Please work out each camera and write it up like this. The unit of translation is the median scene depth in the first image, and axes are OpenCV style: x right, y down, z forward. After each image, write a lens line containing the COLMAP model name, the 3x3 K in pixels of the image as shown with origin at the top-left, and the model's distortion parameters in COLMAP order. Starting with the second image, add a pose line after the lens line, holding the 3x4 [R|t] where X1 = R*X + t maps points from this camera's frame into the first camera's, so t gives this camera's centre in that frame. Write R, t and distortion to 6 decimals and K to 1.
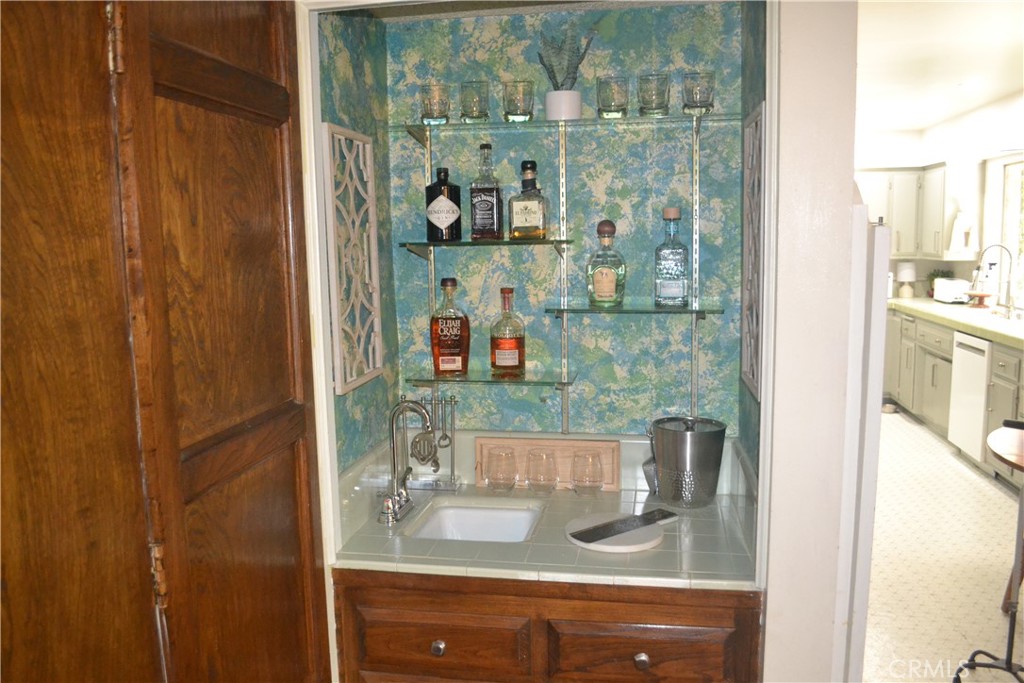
lens RADIAL K [[847.5, 0, 506.8], [0, 847.5, 343.4], [0, 0, 1]] dist [-0.081474, 0.012307]
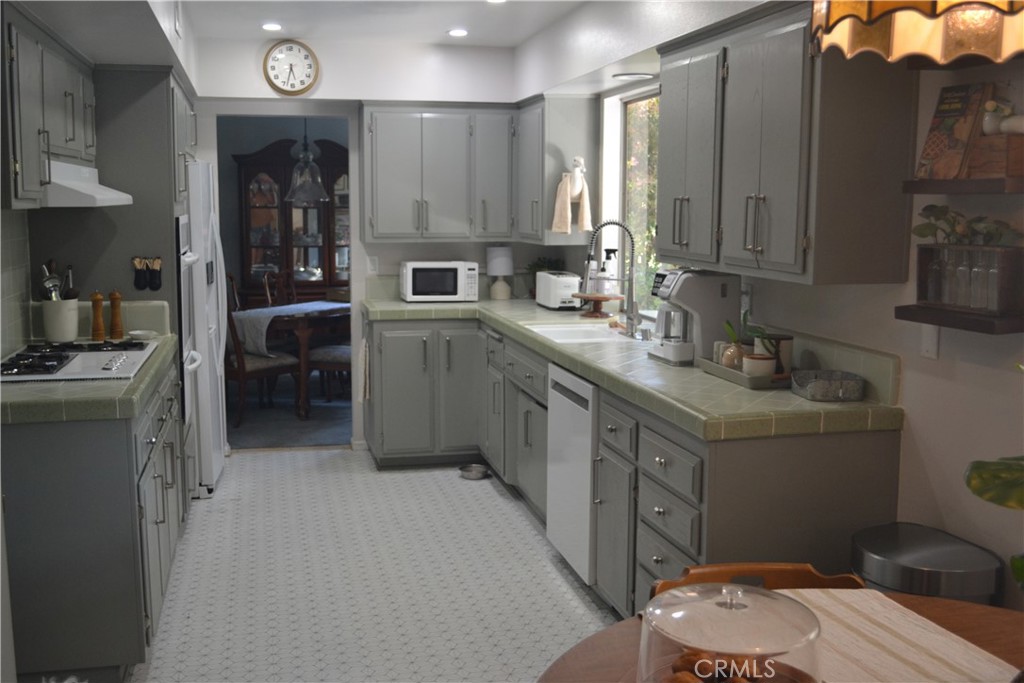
lens RADIAL K [[1037.2, 0, 512.0], [0, 1037.2, 341.5], [0, 0, 1]] dist [-0.043301, -0.006758]
pose [[0.921537, -0.032475, 0.386931, 0.181756], [0.030594, 0.999471, 0.011021, -0.033466], [-0.387084, 0.001681, 0.922043, 0.249798]]
